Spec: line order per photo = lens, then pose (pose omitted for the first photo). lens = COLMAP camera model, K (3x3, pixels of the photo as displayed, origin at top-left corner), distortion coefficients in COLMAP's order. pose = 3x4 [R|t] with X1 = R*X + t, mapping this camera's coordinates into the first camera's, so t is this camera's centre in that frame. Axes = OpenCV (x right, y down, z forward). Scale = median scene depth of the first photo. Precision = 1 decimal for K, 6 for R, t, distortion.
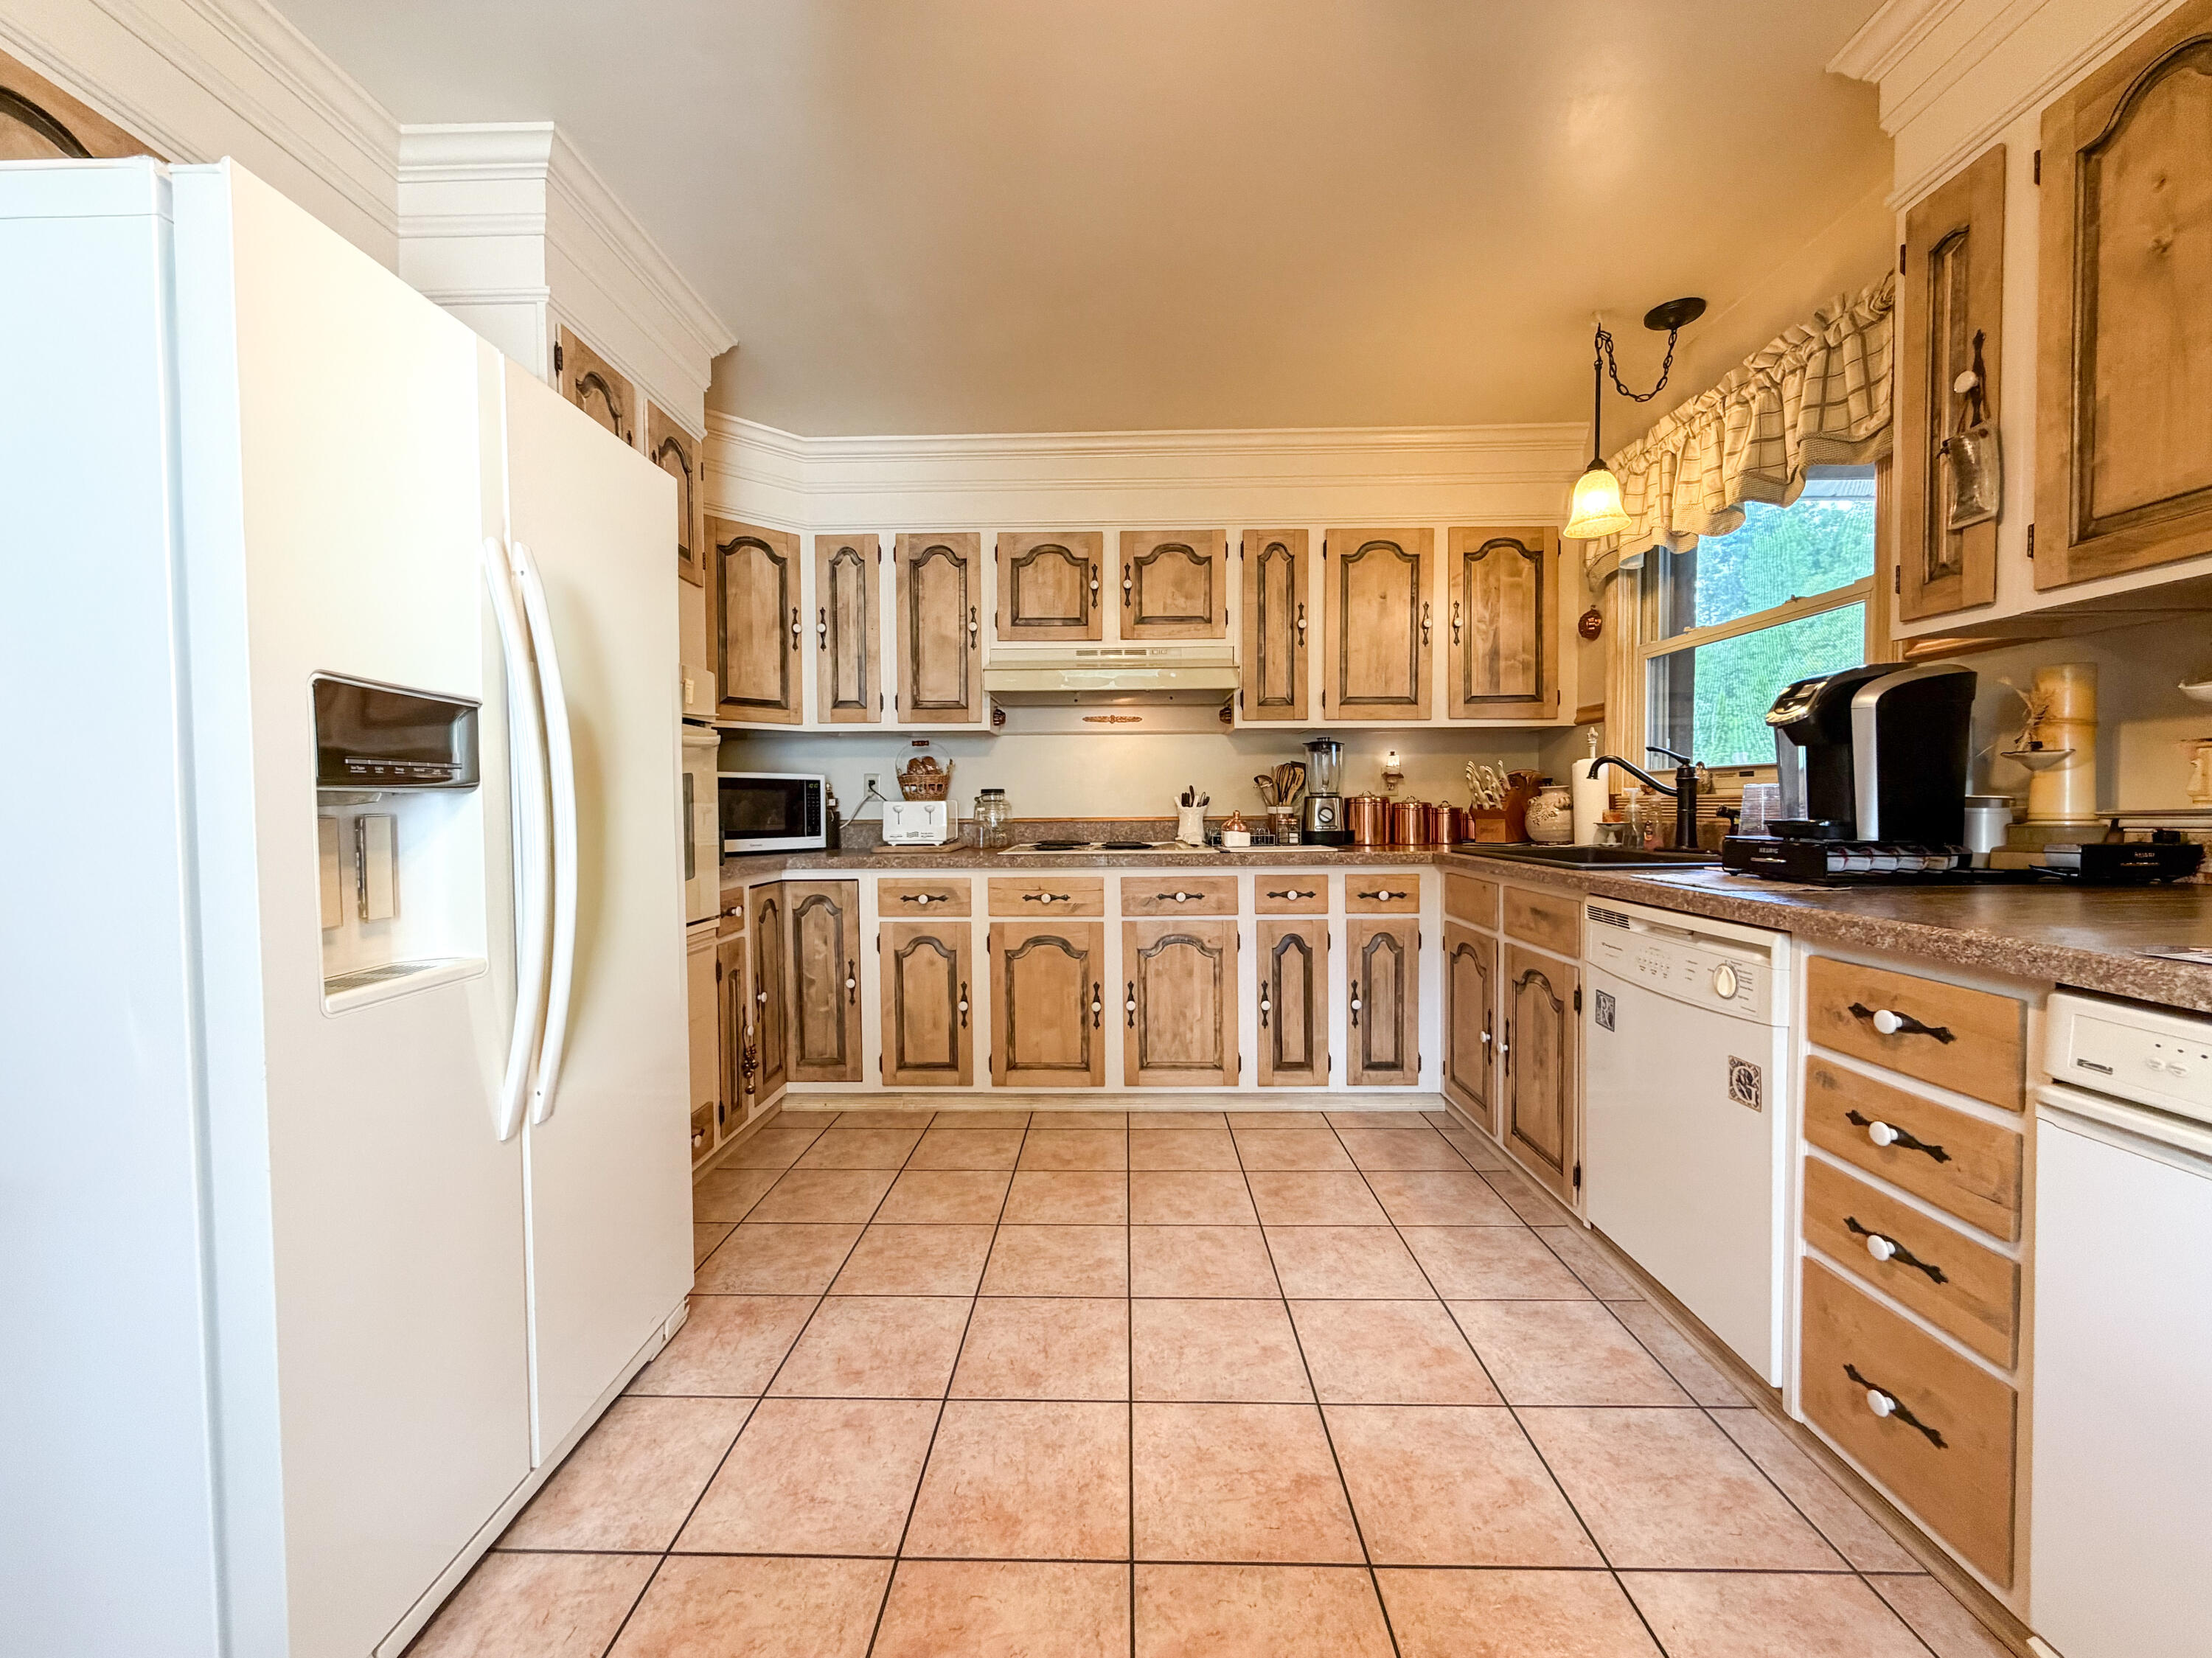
lens RADIAL K [[880.2, 0, 1100.1], [0, 880.2, 829.7], [0, 0, 1]] dist [-0.002351, -0.000335]
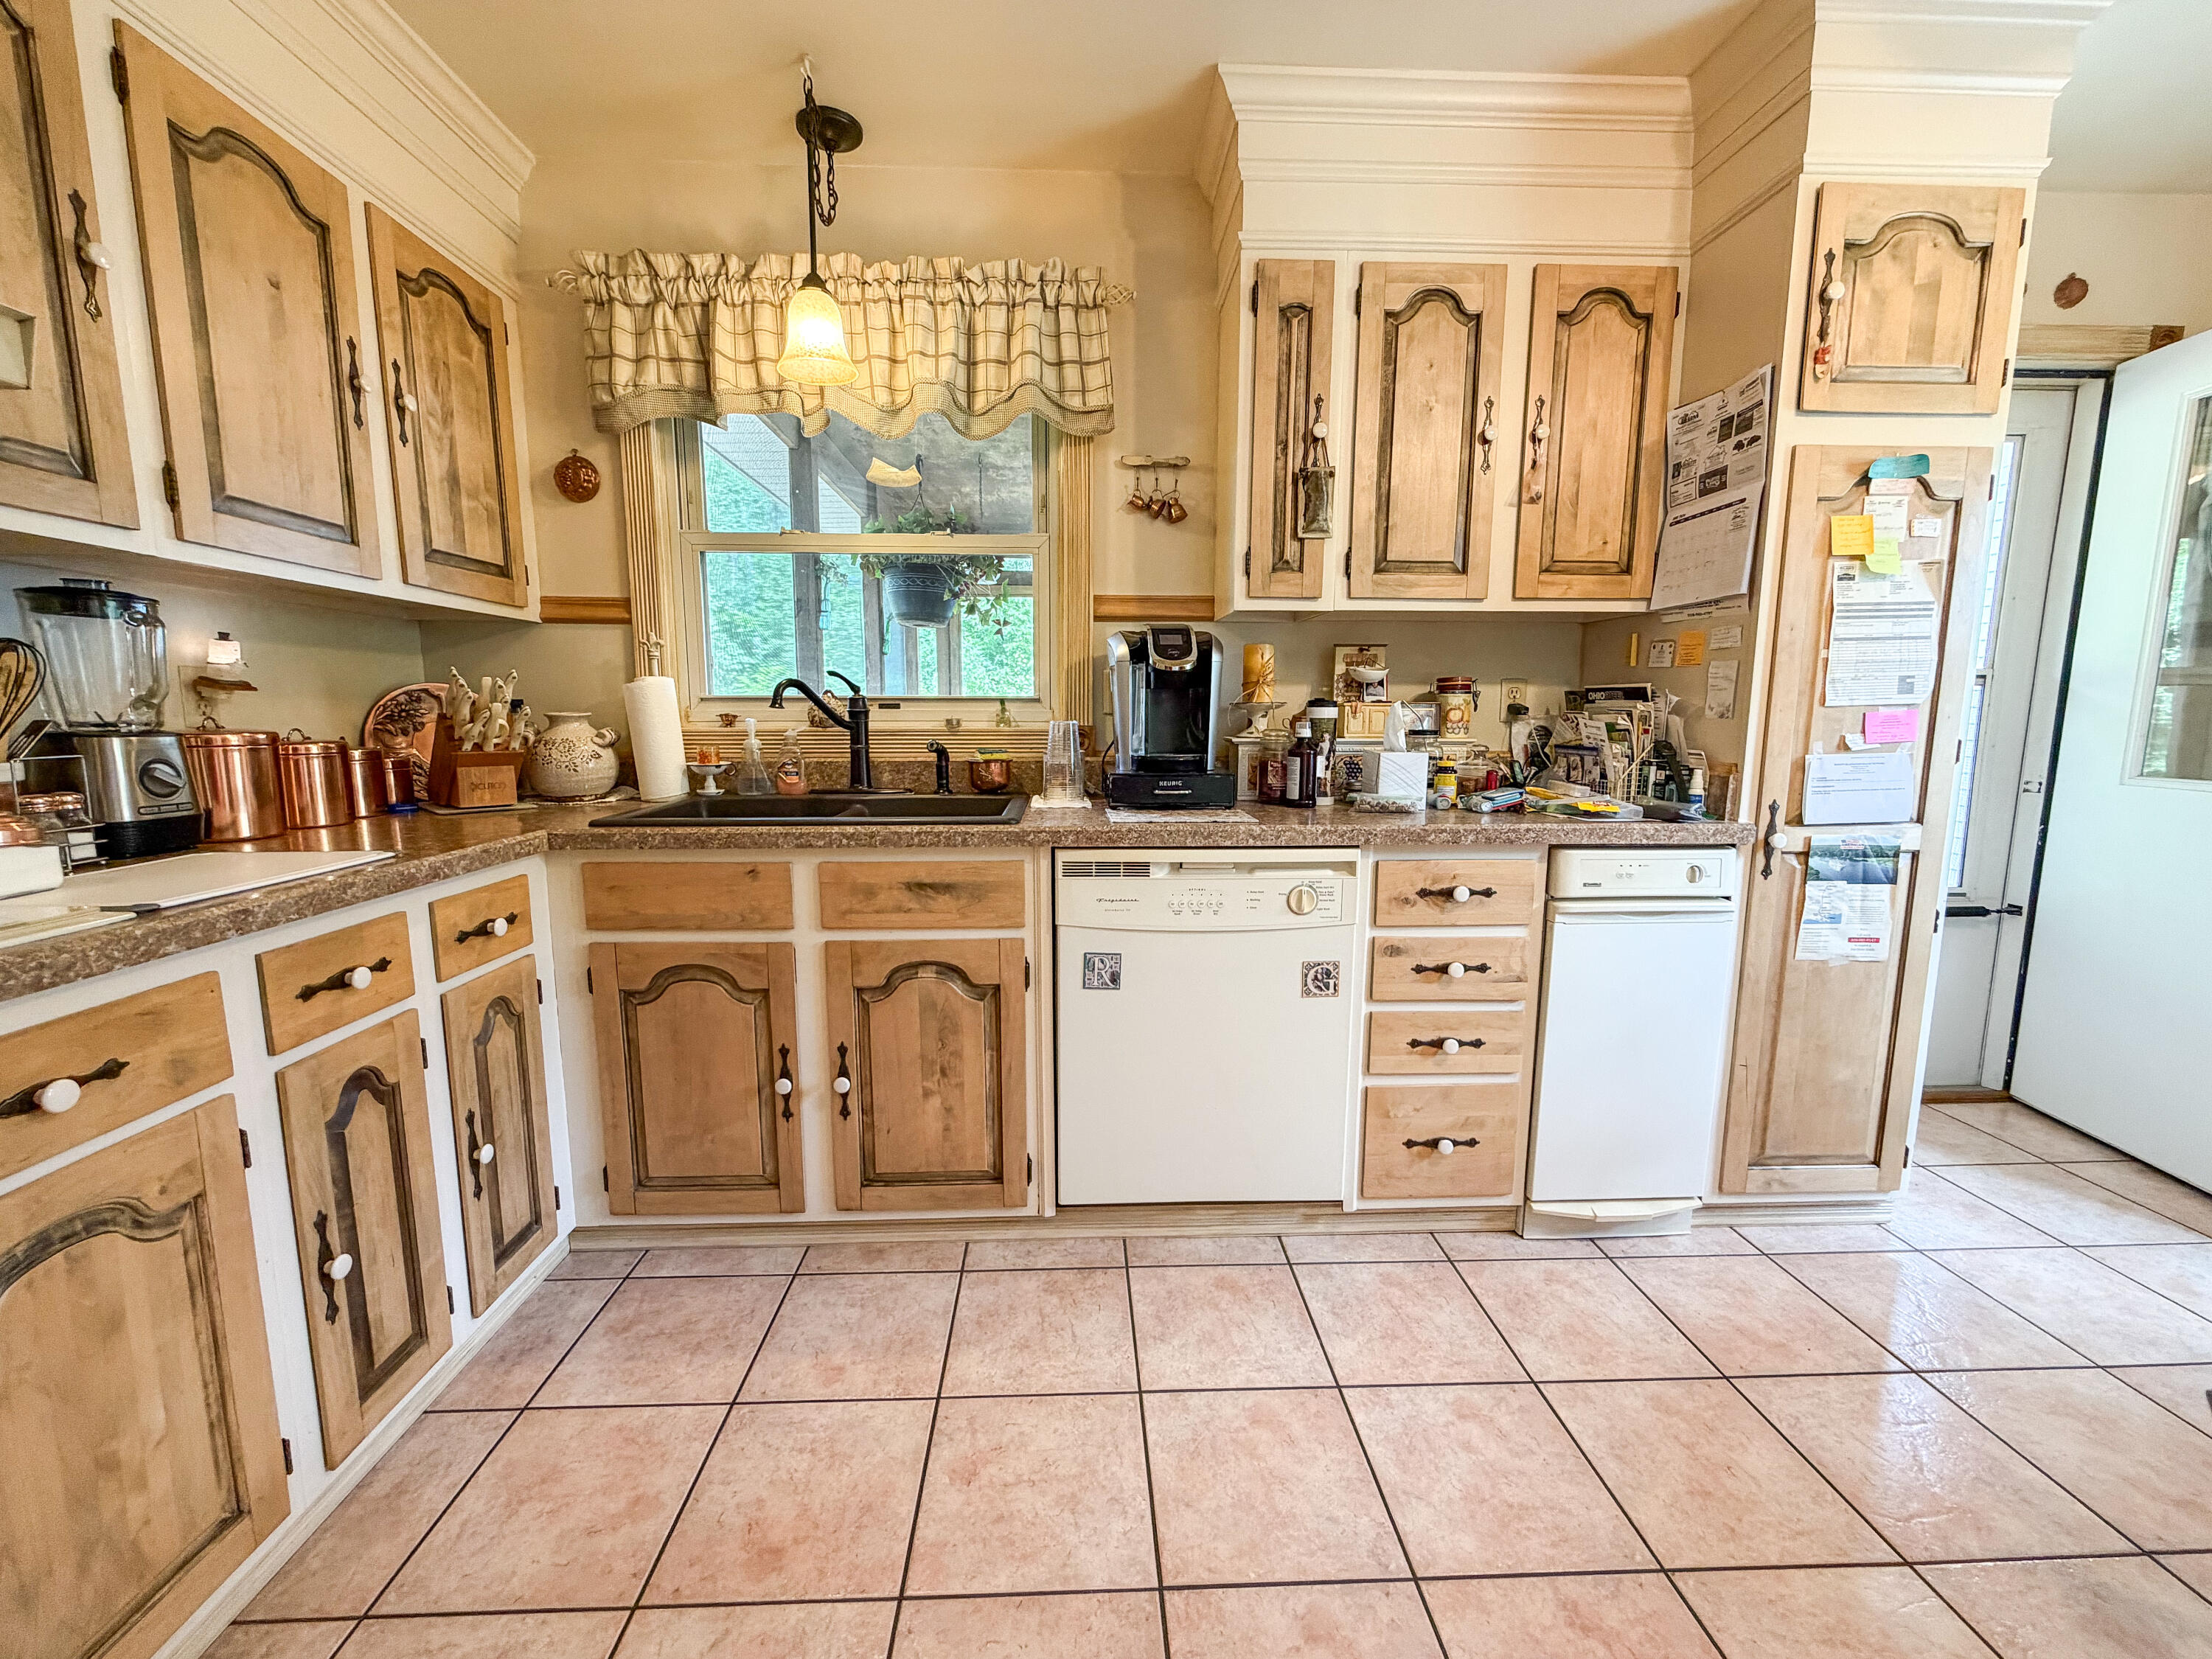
lens RADIAL K [[895.0, 0, 1106.0], [0, 895.0, 829.5], [0, 0, 1]] dist [-0.000993, 0.002956]
pose [[-0.063985, -0.123184, 0.990319, -0.209746], [0.030019, 0.991666, 0.125291, -0.036336], [-0.997499, 0.037745, -0.059754, 0.669899]]
